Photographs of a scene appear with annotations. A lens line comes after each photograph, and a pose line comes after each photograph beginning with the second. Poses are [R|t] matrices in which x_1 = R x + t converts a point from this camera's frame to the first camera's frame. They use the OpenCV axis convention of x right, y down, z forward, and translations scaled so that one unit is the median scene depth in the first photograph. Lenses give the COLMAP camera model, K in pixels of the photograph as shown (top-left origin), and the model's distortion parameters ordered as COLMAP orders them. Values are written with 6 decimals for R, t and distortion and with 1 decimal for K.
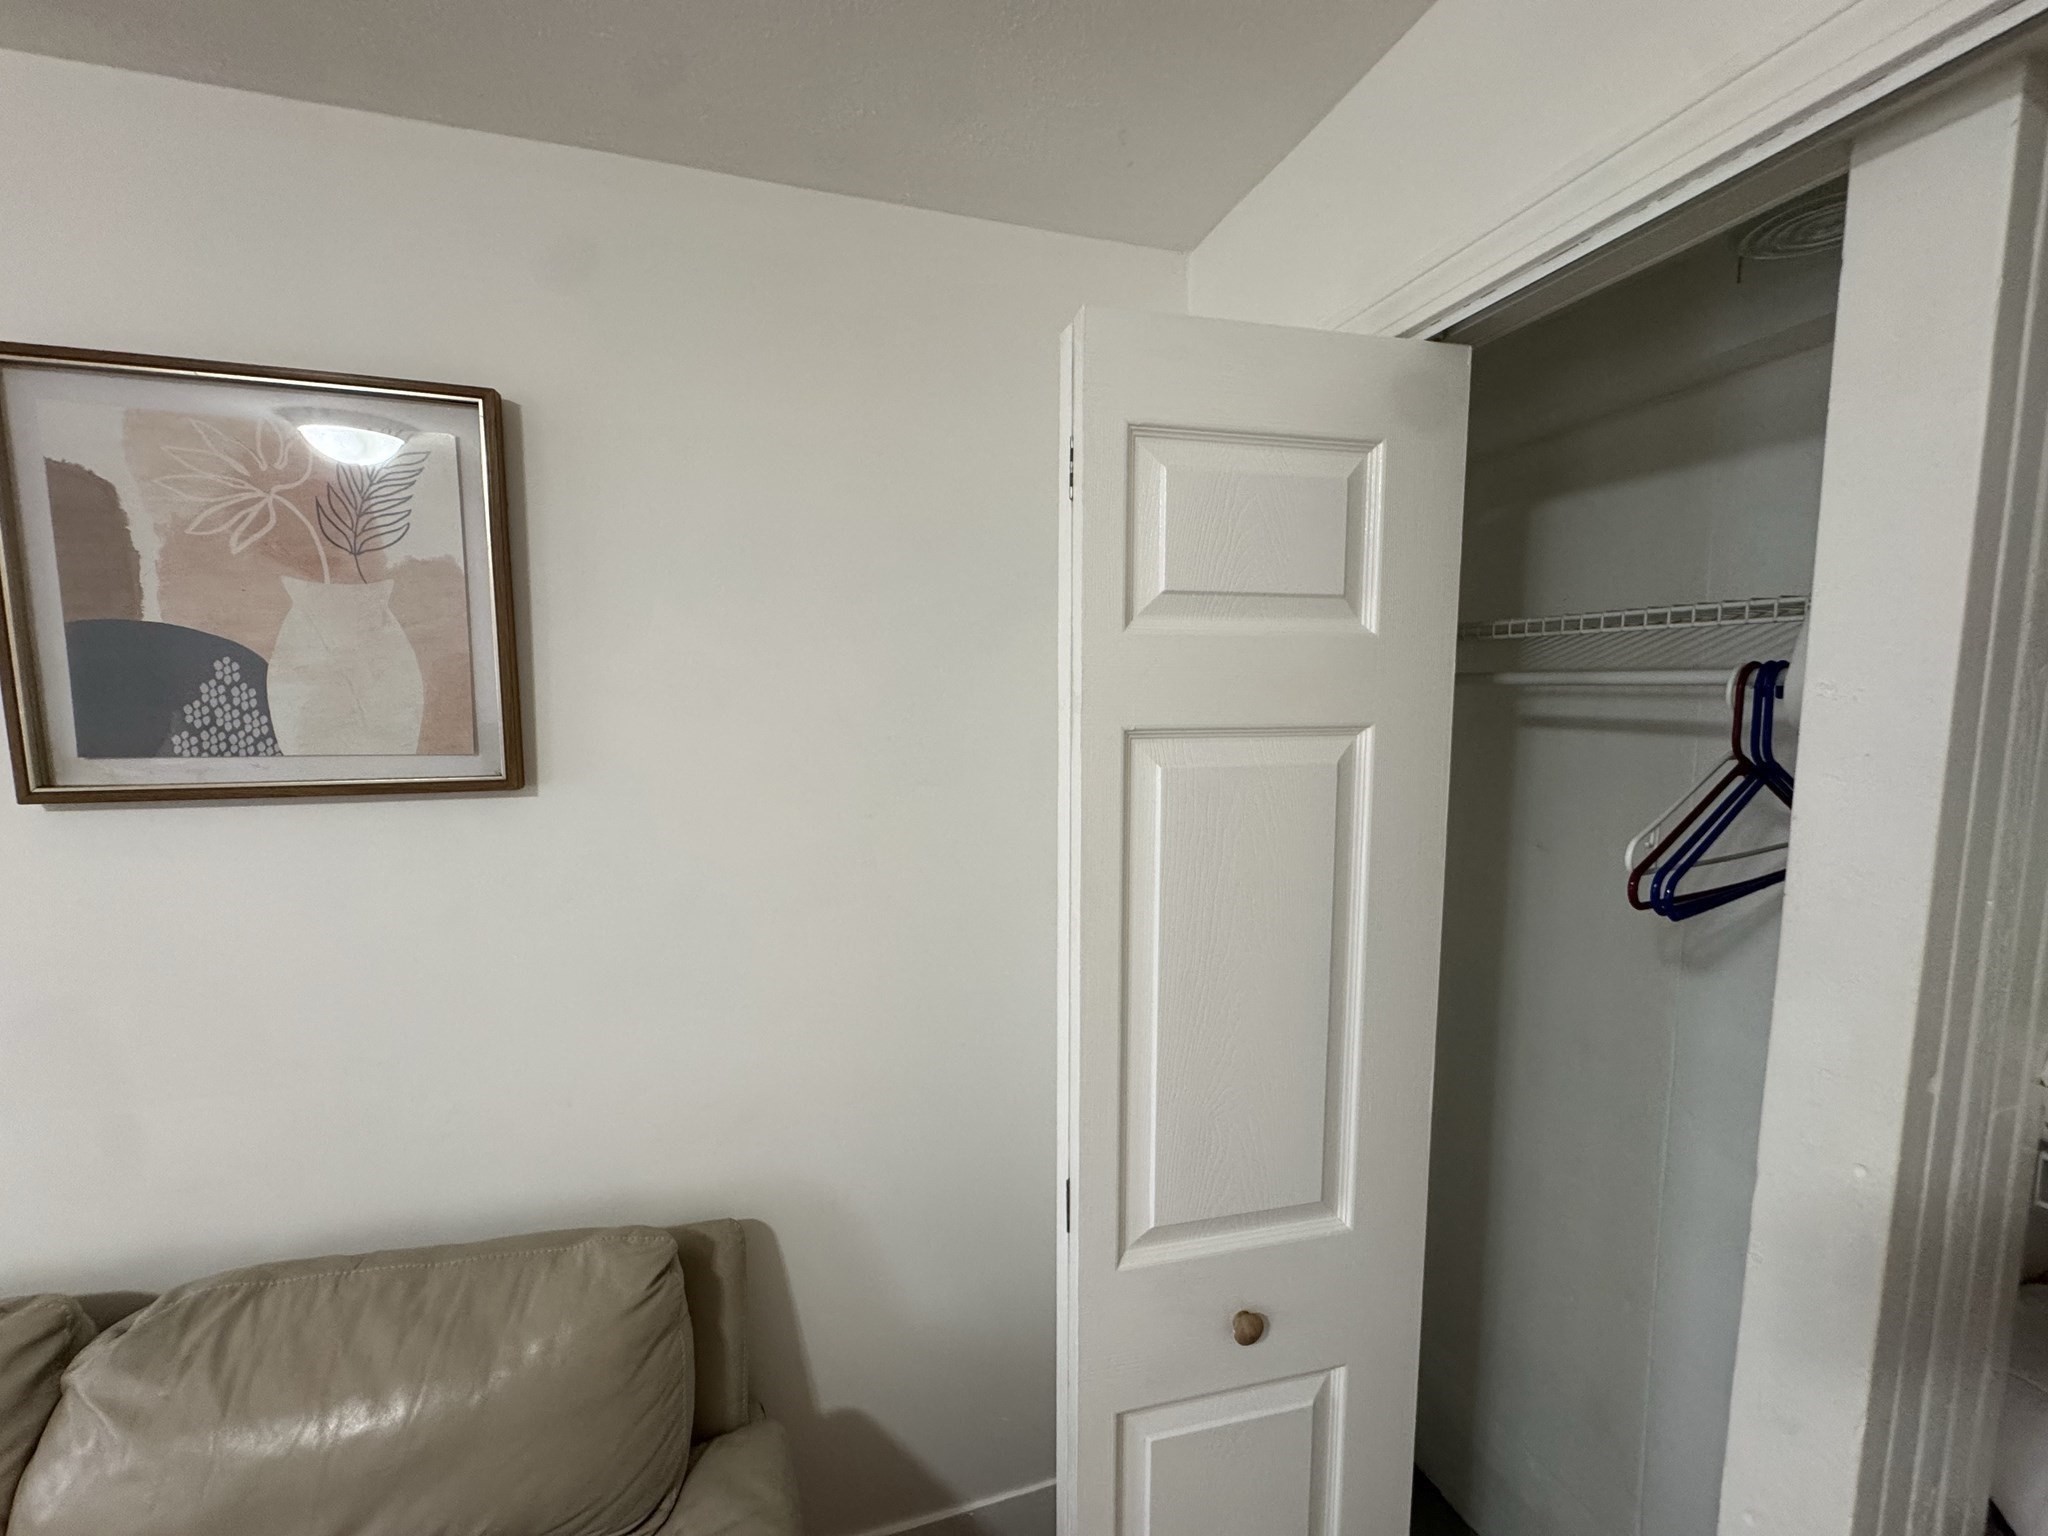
lens RADIAL K [[814.6, 0, 1022.4], [0, 814.6, 769.8], [0, 0, 1]] dist [0.000107, -0.000023]
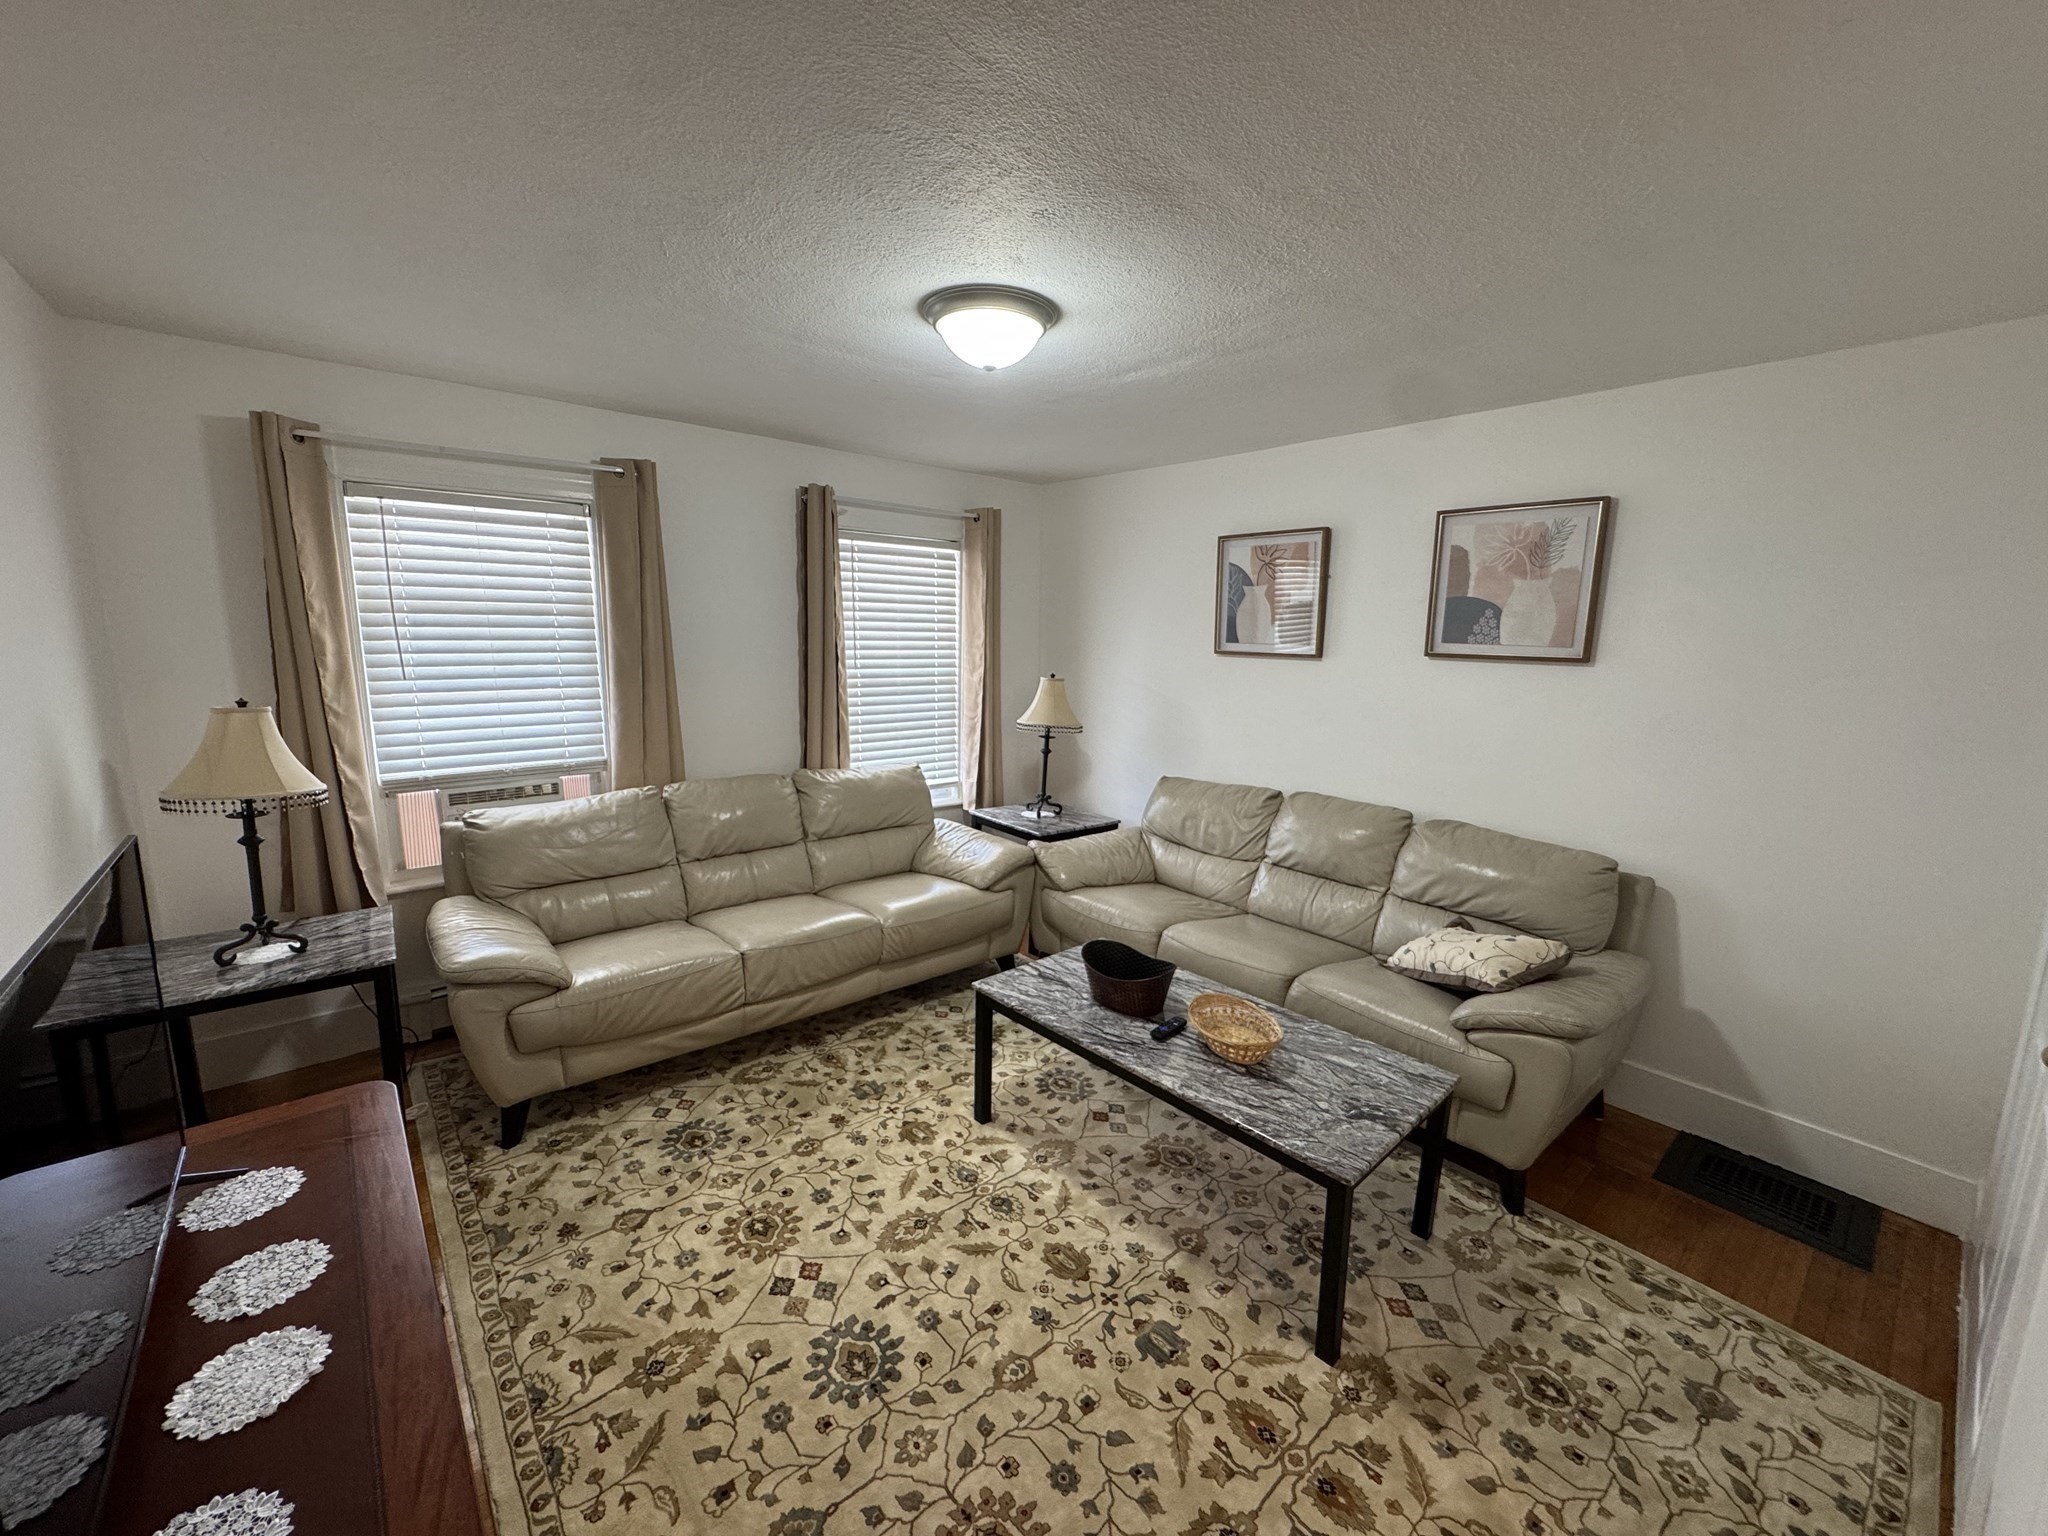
lens RADIAL K [[814.6, 0, 1020.1], [0, 814.6, 764.1], [0, 0, 1]] dist [0.000107, -0.000023]
pose [[0.398634, 0.160617, -0.902936, 0.987849], [-0.111890, 0.985707, 0.125943, 0.215088], [0.910259, 0.050825, 0.410908, -1.581316]]
